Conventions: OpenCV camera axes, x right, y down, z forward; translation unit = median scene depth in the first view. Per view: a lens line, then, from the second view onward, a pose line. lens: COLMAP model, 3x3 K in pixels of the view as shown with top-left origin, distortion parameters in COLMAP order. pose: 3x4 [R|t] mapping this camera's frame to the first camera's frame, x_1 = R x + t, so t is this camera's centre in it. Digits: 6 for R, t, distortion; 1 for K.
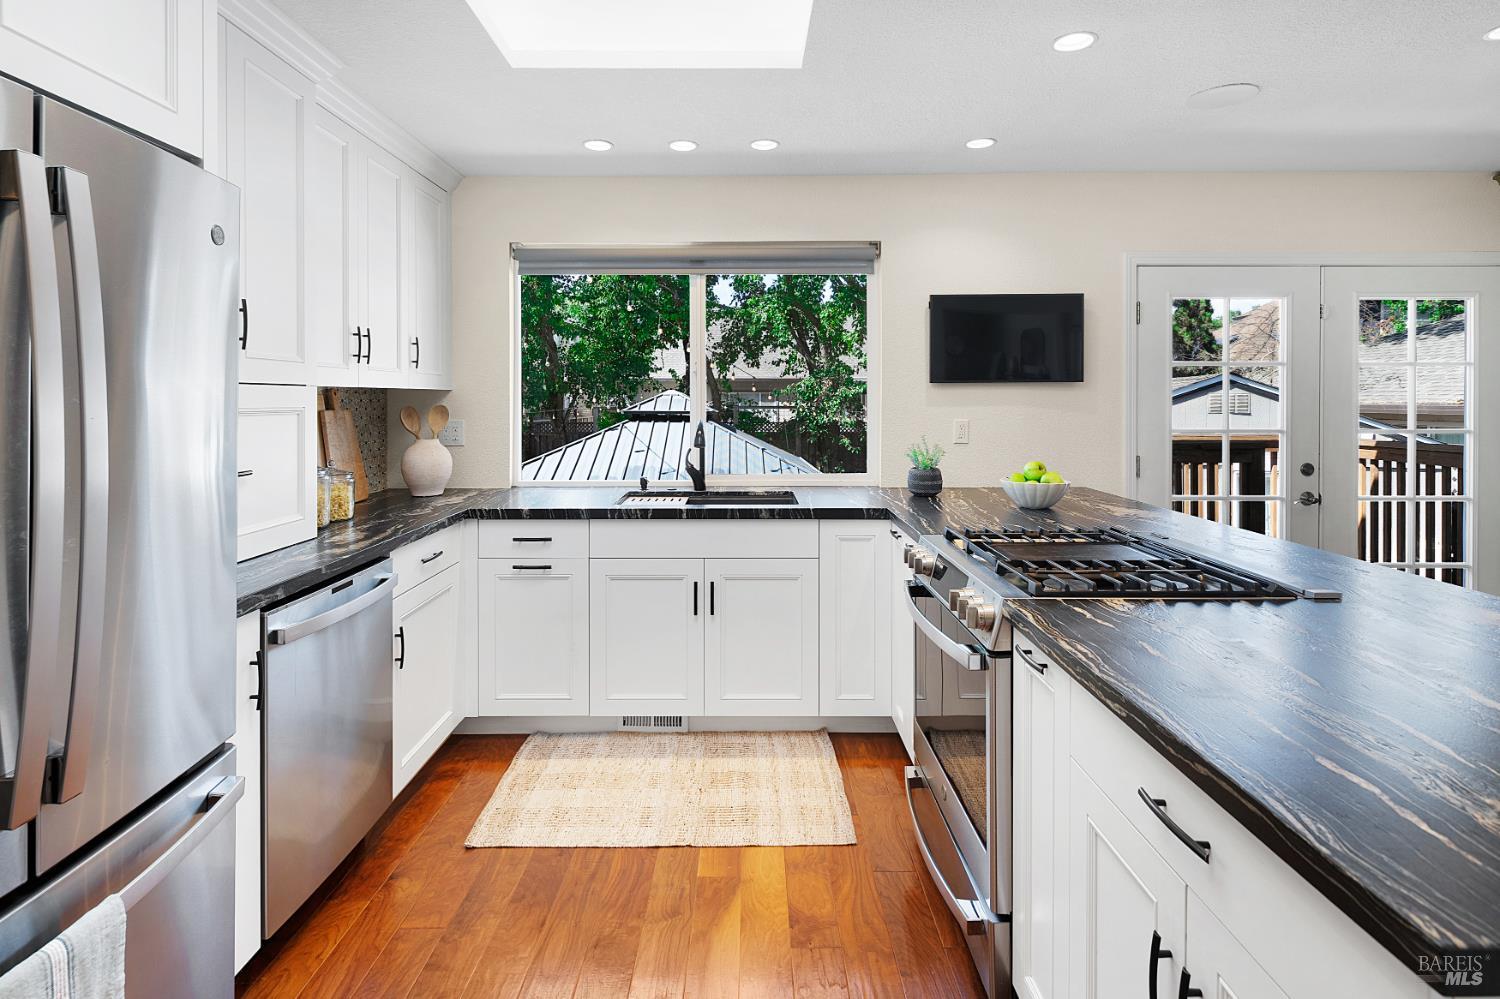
lens RADIAL K [[731.9, 0, 745.9], [0, 731.9, 402.5], [0, 0, 1]] dist [0.006888, -0.003924]
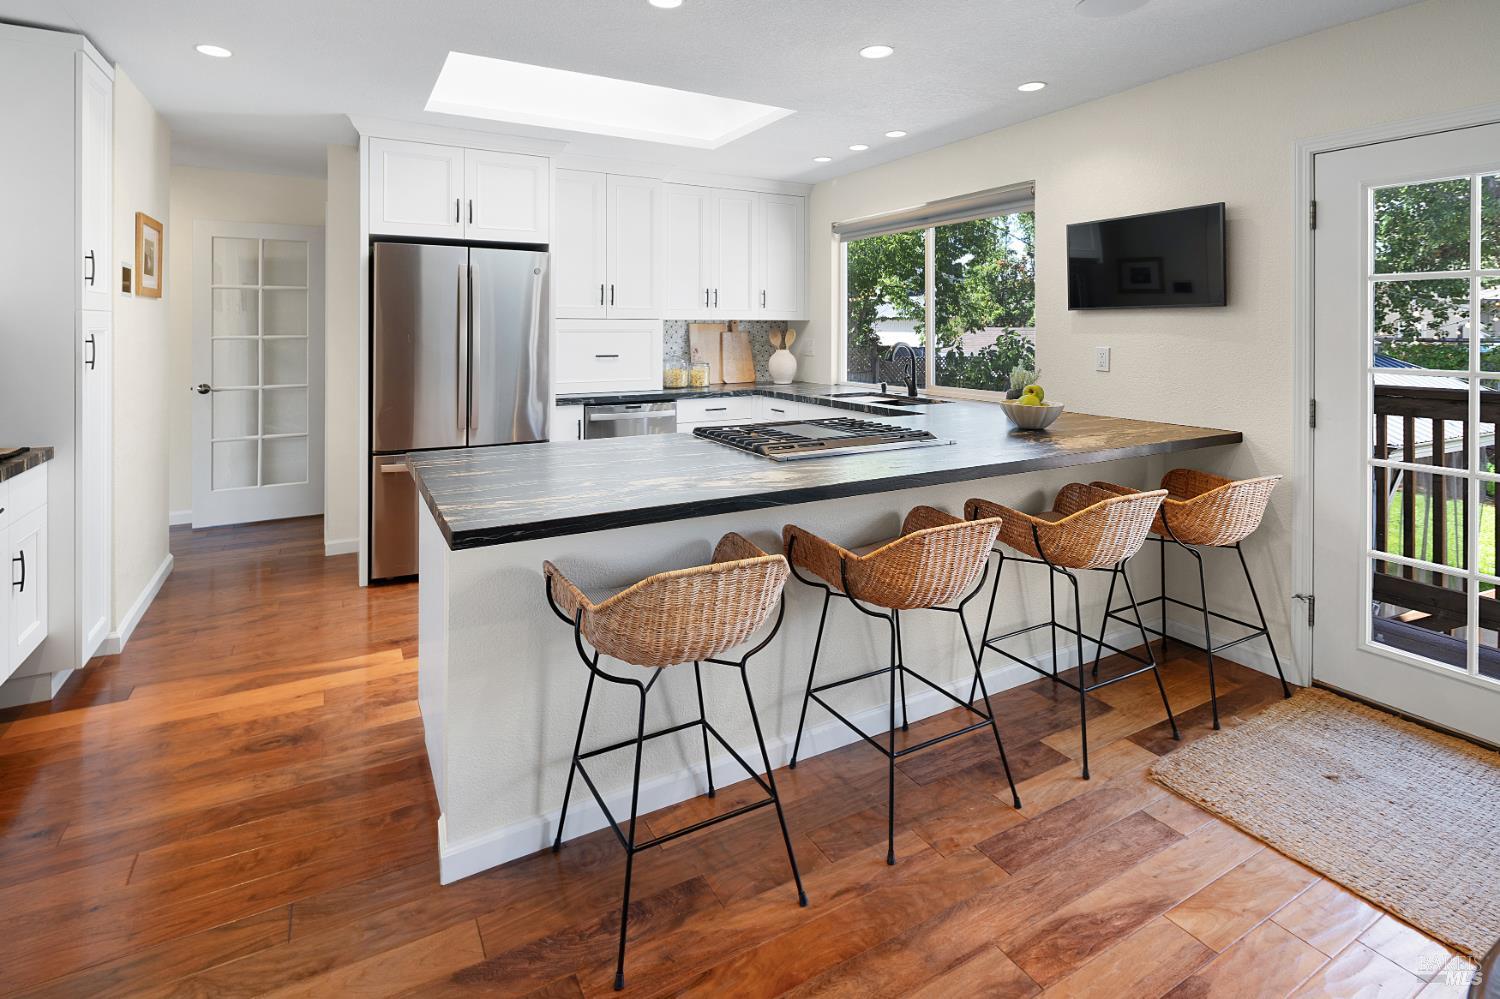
lens RADIAL K [[731.9, 0, 748.2], [0, 731.9, 329.0], [0, 0, 1]] dist [0.006888, -0.003924]
pose [[0.499647, 0.003790, -0.866221, 1.044160], [-0.006517, 0.999979, 0.000616, 0.001721], [0.866205, 0.005337, 0.499661, 0.106337]]
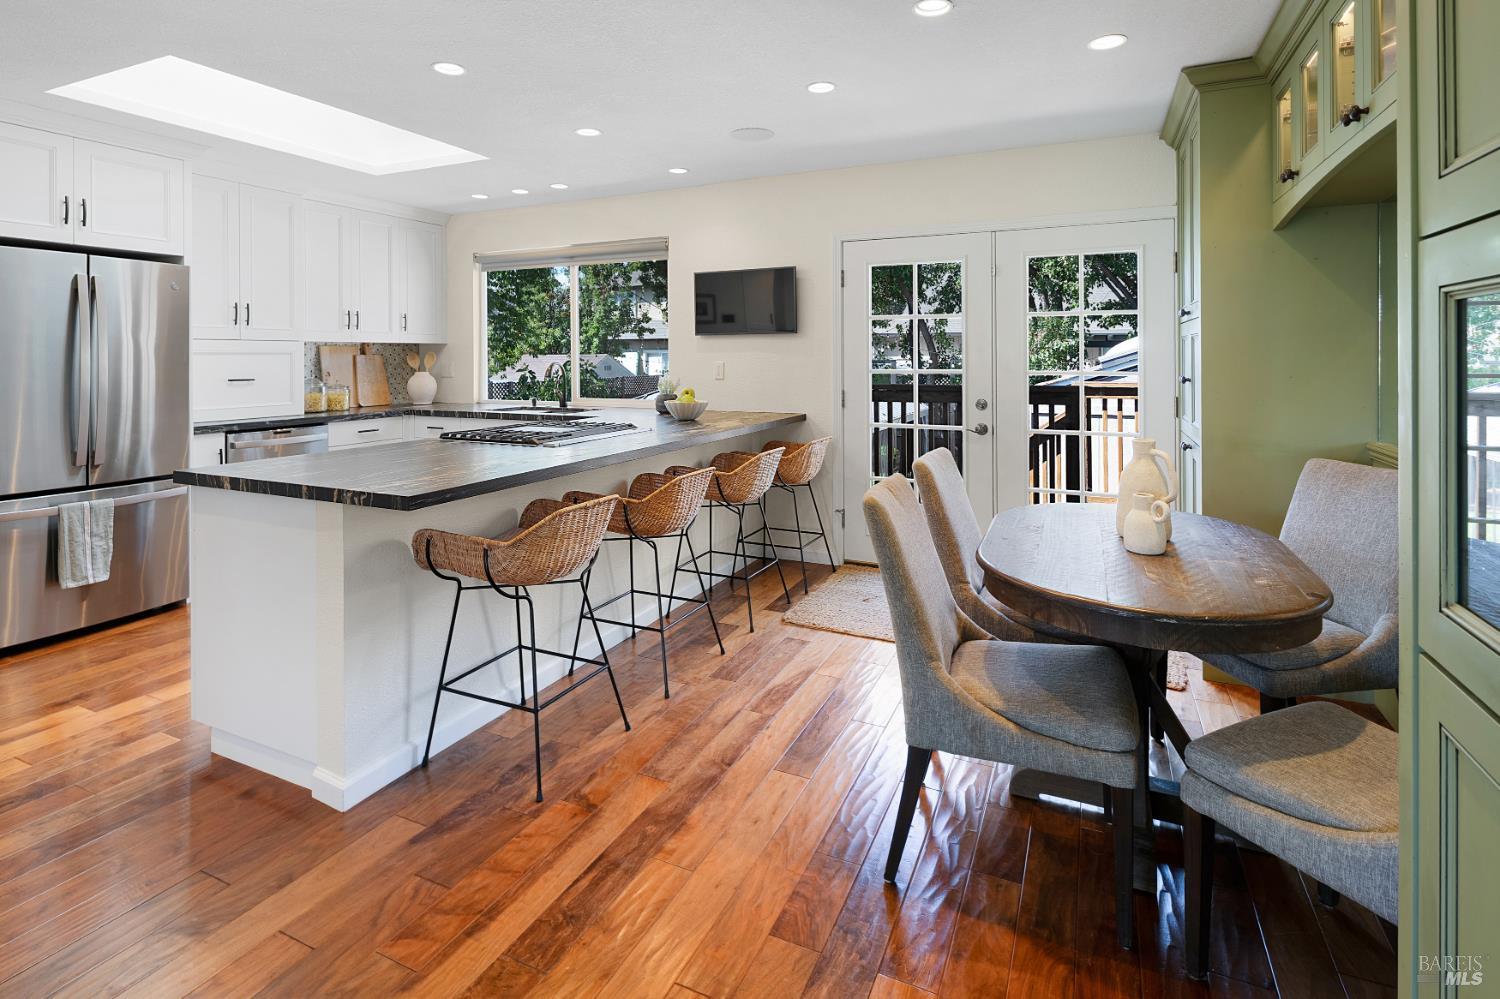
lens RADIAL K [[731.9, 0, 740.8], [0, 731.9, 355.2], [0, 0, 1]] dist [0.006888, -0.003924]
pose [[0.906339, -0.001937, -0.422548, 1.049053], [0.000179, 0.999991, -0.004200, 0.019189], [0.422552, 0.003731, 0.906331, -0.265160]]
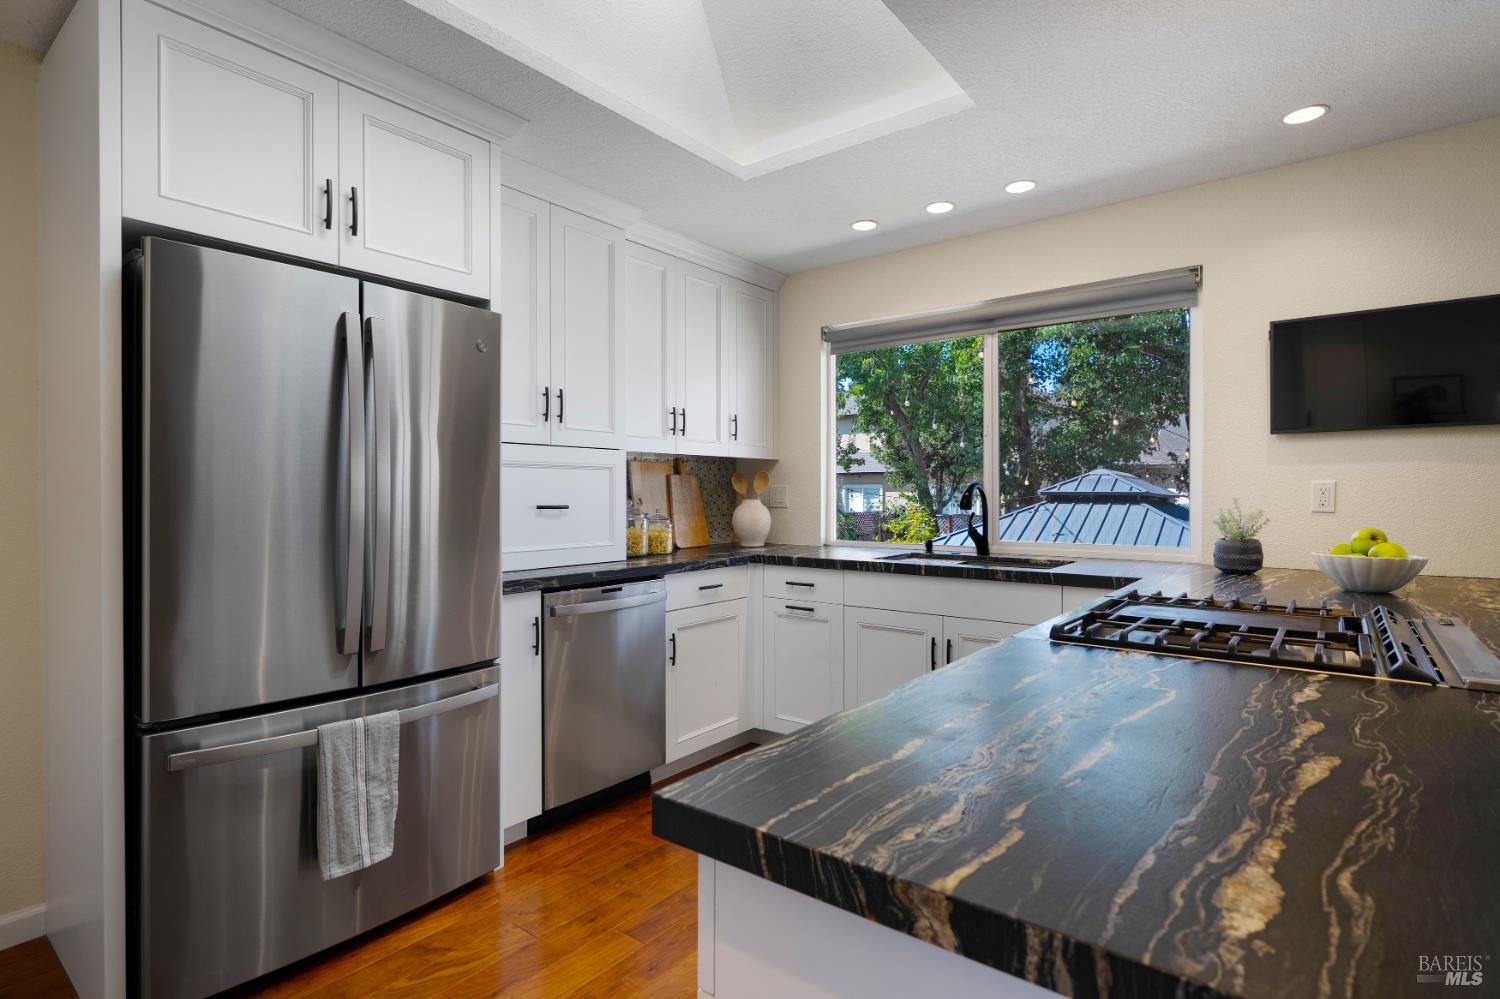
lens RADIAL K [[750.5, 0, 742.6], [0, 750.5, 497.0], [0, 0, 1]] dist [-0.001510, -0.001130]
pose [[0.787338, 0.004039, -0.616509, 0.339013], [-0.002859, 0.999992, 0.002901, 0.044910], [0.616515, -0.000521, 0.787343, 0.019852]]
